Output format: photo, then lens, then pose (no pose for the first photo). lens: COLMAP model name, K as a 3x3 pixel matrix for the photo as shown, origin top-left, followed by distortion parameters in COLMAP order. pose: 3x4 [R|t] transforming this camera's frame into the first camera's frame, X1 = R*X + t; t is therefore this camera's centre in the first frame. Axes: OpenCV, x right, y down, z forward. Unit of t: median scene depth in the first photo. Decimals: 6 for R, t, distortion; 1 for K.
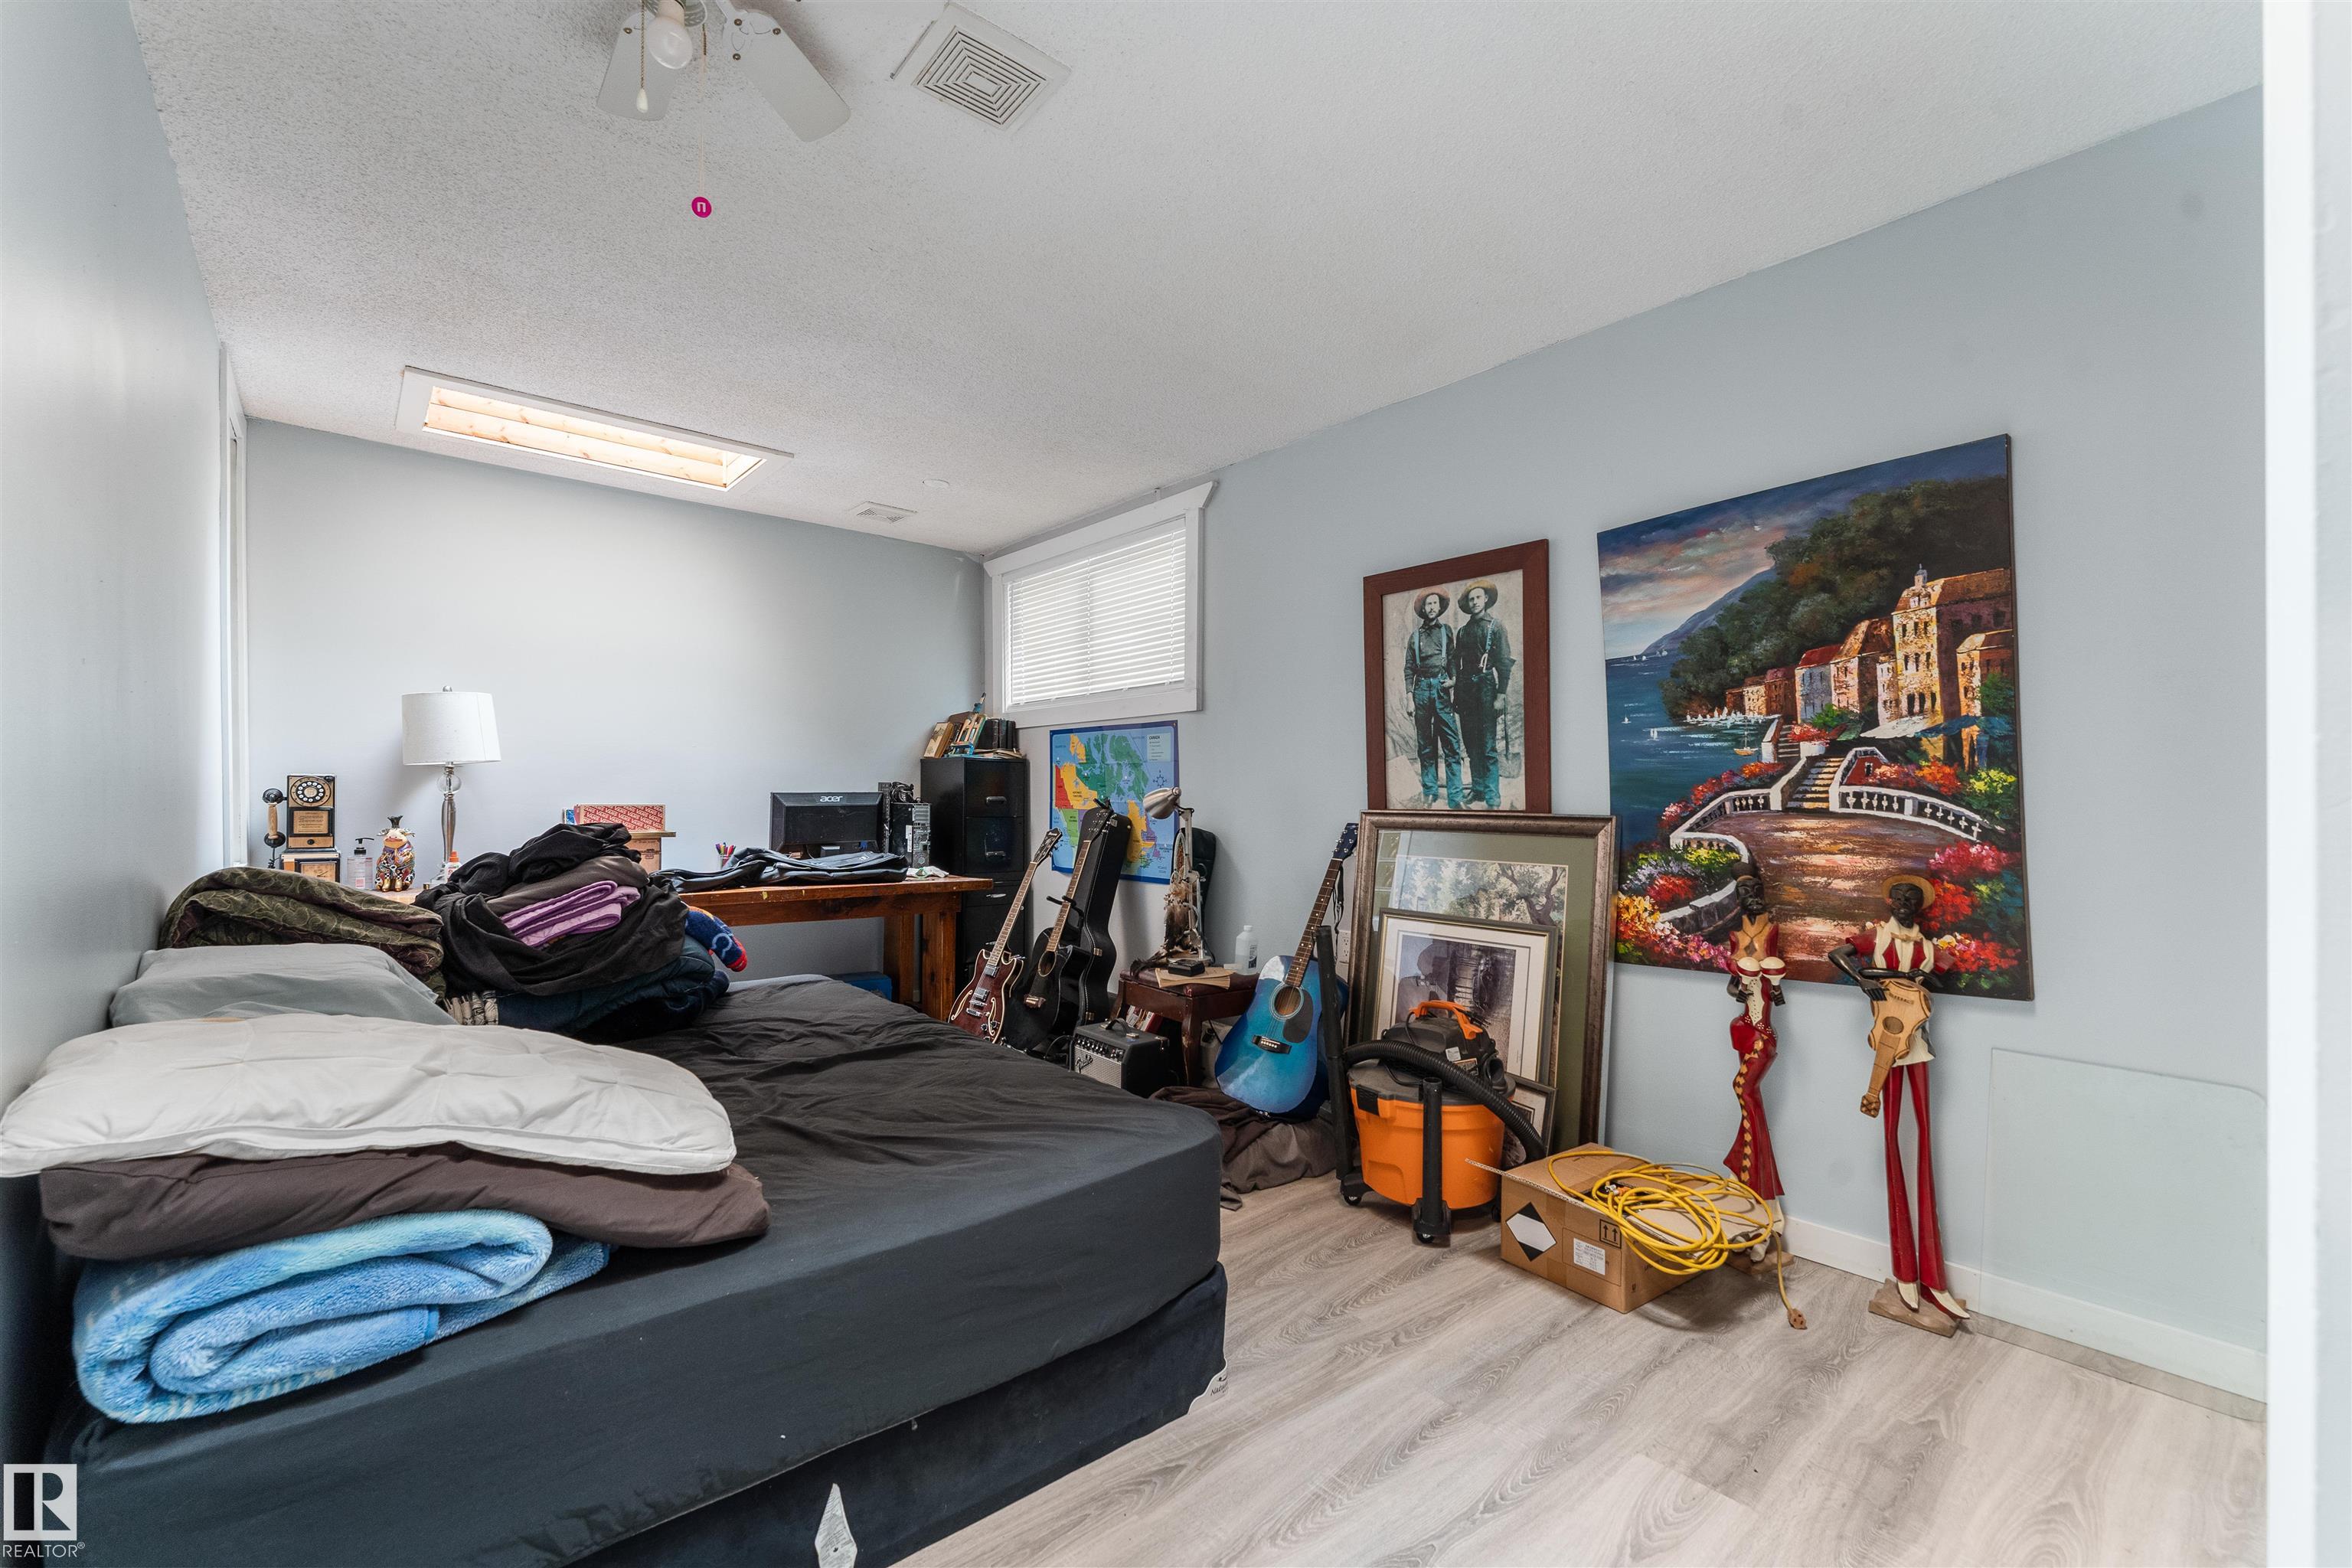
lens RADIAL K [[998.8, 0, 1174.5], [0, 998.8, 794.5], [0, 0, 1]] dist [-0.002162, -0.000547]
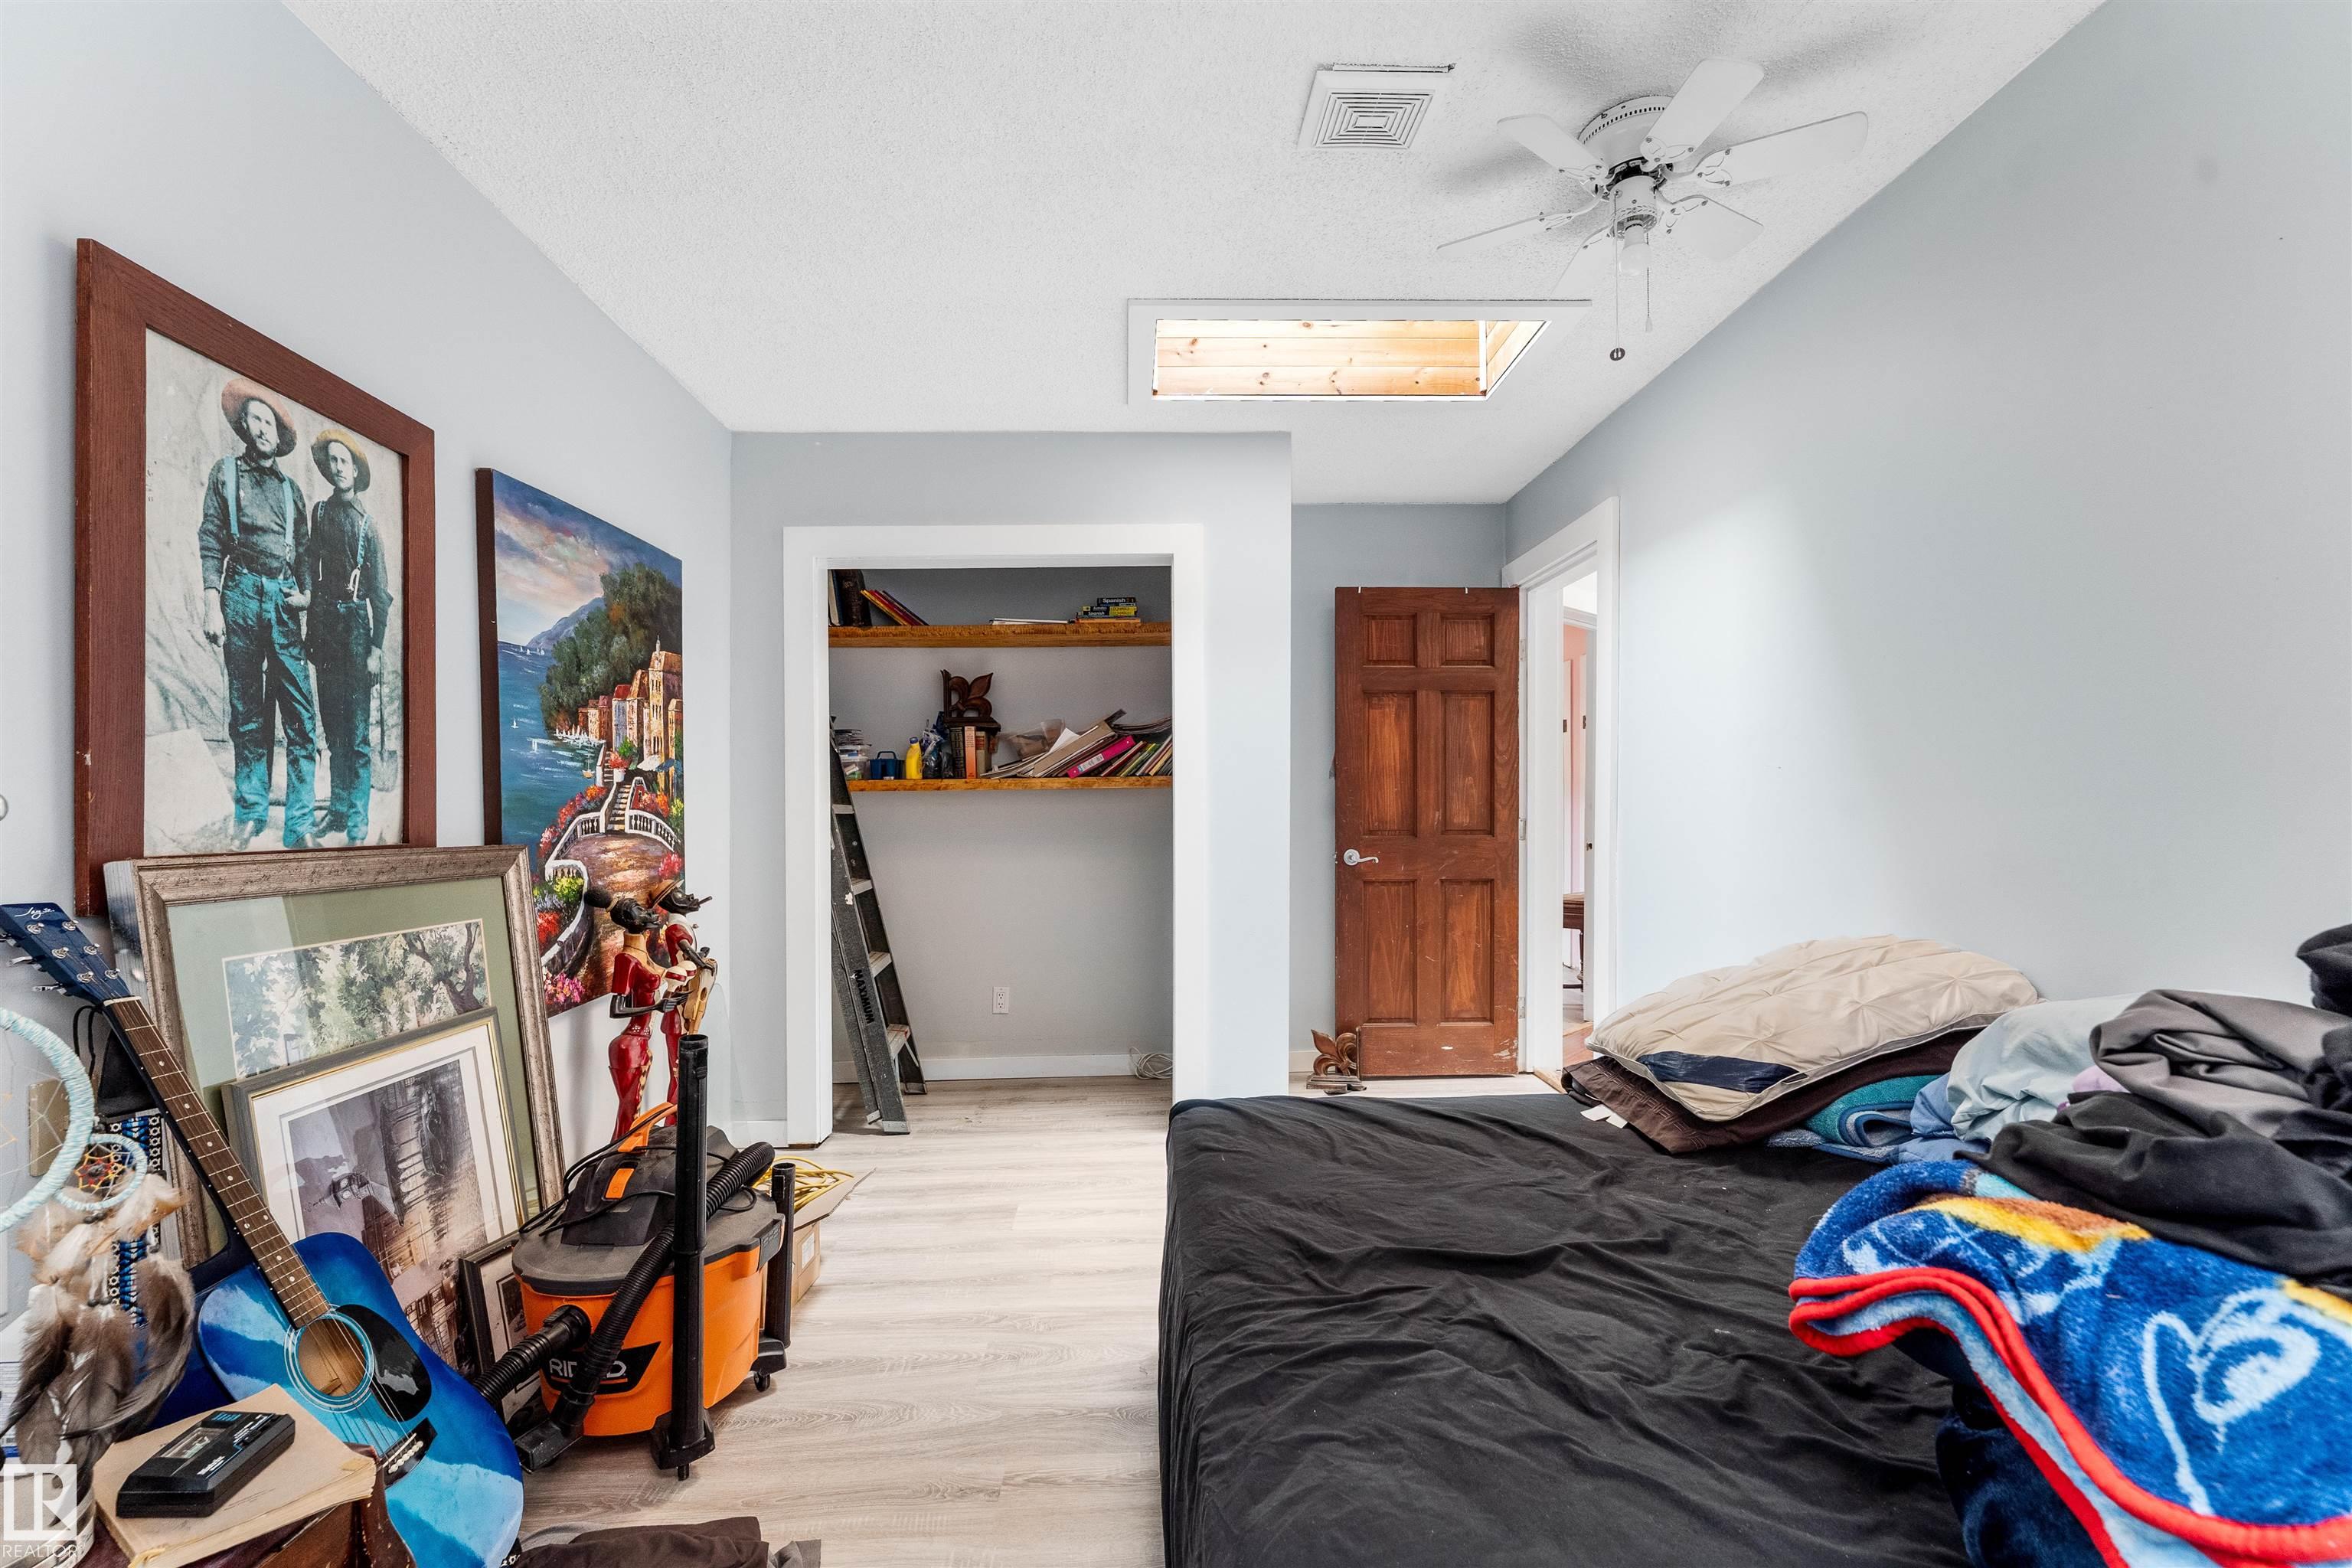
lens RADIAL K [[1001.4, 0, 1172.6], [0, 1001.4, 811.6], [0, 0, 1]] dist [0.000060, -0.000072]
pose [[-0.787717, 0.006224, 0.616006, -0.409461], [0.005823, 0.999980, -0.002658, 0.000036], [-0.616010, 0.001494, -0.787737, 1.192200]]
